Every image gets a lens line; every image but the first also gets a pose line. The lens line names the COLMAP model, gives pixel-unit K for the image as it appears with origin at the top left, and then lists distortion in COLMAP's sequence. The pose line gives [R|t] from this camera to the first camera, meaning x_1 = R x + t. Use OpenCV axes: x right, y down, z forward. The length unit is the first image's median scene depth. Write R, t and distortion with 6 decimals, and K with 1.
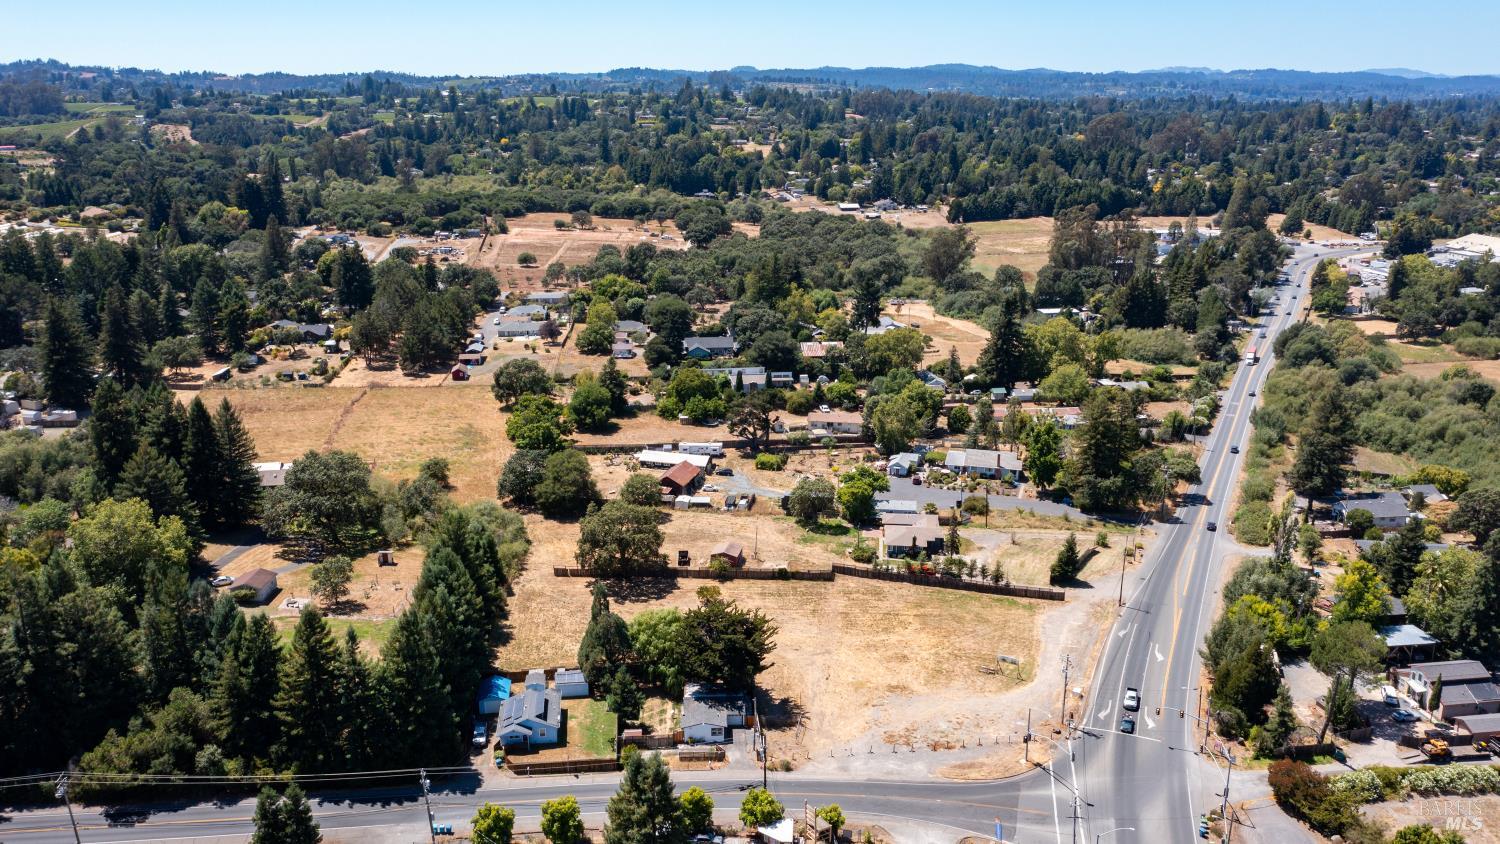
lens RADIAL K [[1184.5, 0, 750.0], [0, 1184.5, 422.0], [0, 0, 1]] dist [-0.013685, -0.001813]
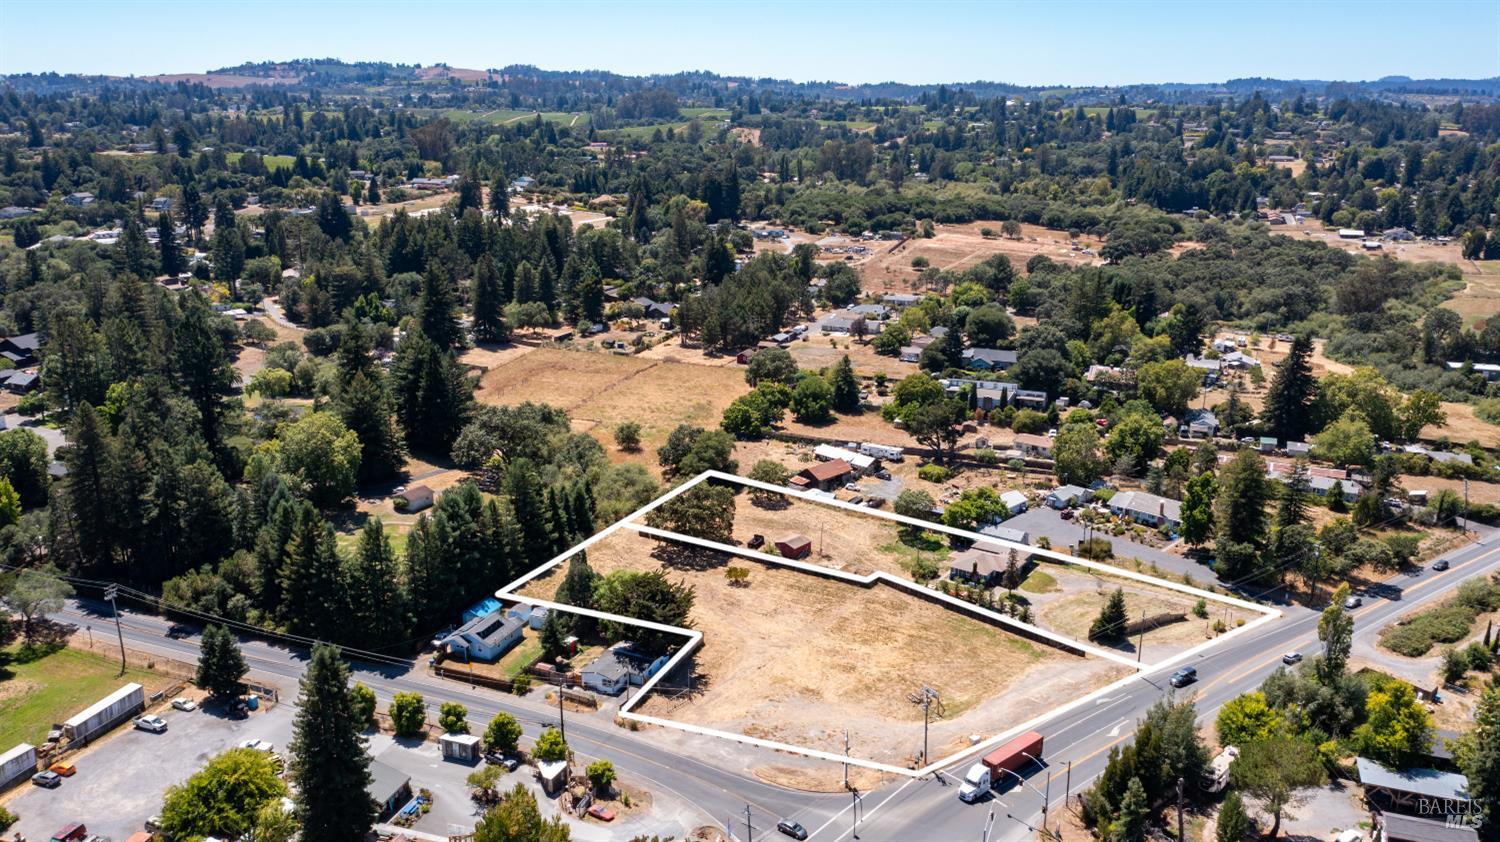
lens RADIAL K [[1184.5, 0, 750.0], [0, 1184.5, 421.0], [0, 0, 1]] dist [-0.013685, -0.001813]
pose [[0.876739, 0.129746, -0.463137, 0.257953], [-0.133827, 0.990709, 0.024202, -0.009919], [0.461974, 0.040761, 0.885956, 0.039388]]
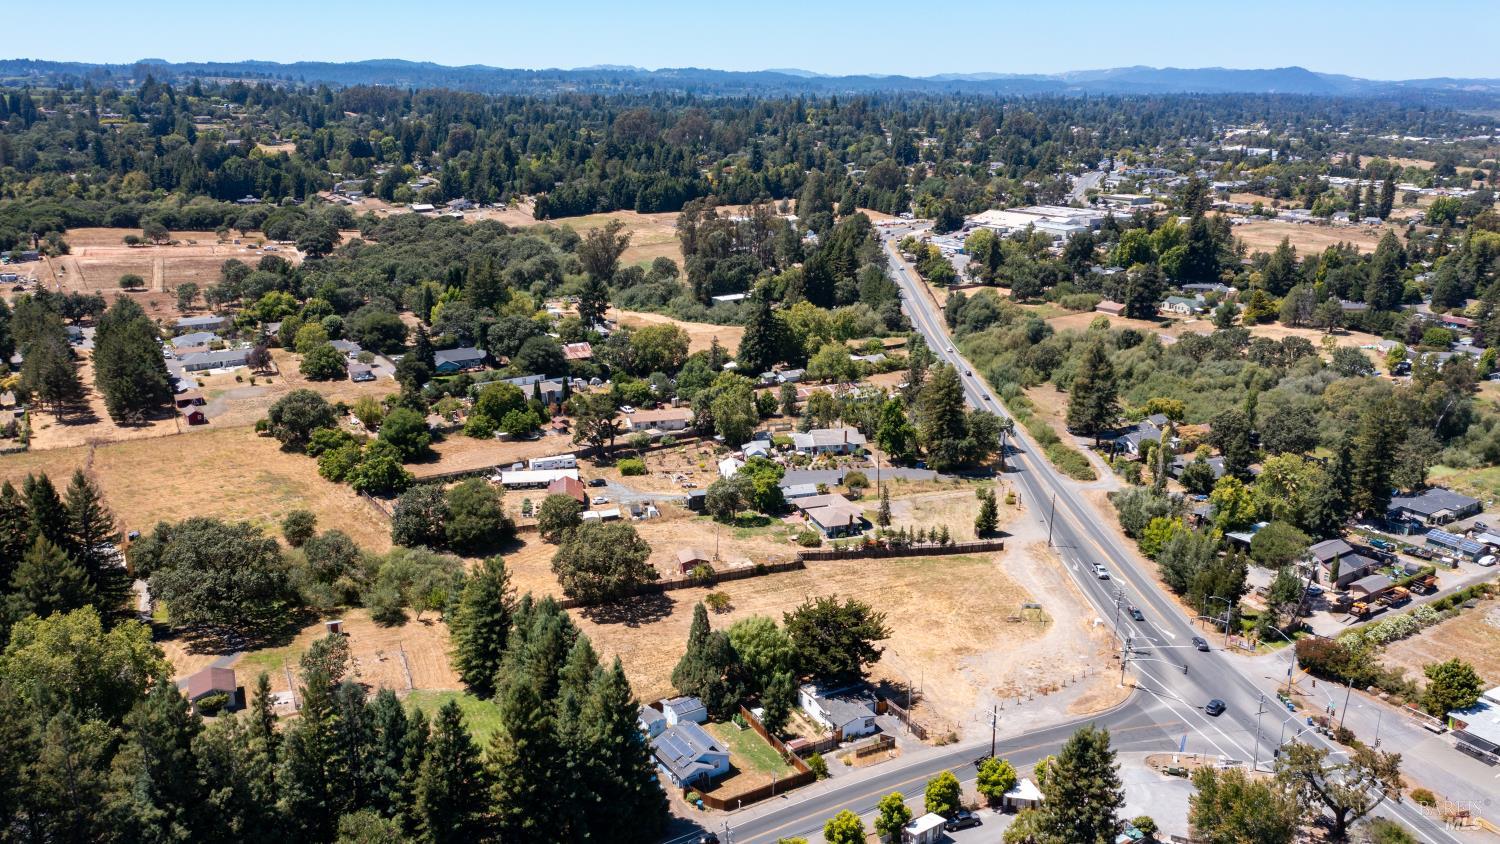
lens RADIAL K [[1184.5, 0, 750.0], [0, 1184.5, 422.0], [0, 0, 1]] dist [-0.013685, -0.001813]
pose [[0.896602, -0.113794, 0.427966, -0.240187], [0.112607, 0.993240, 0.028183, -0.015300], [-0.428280, 0.022924, 0.903355, 0.057736]]
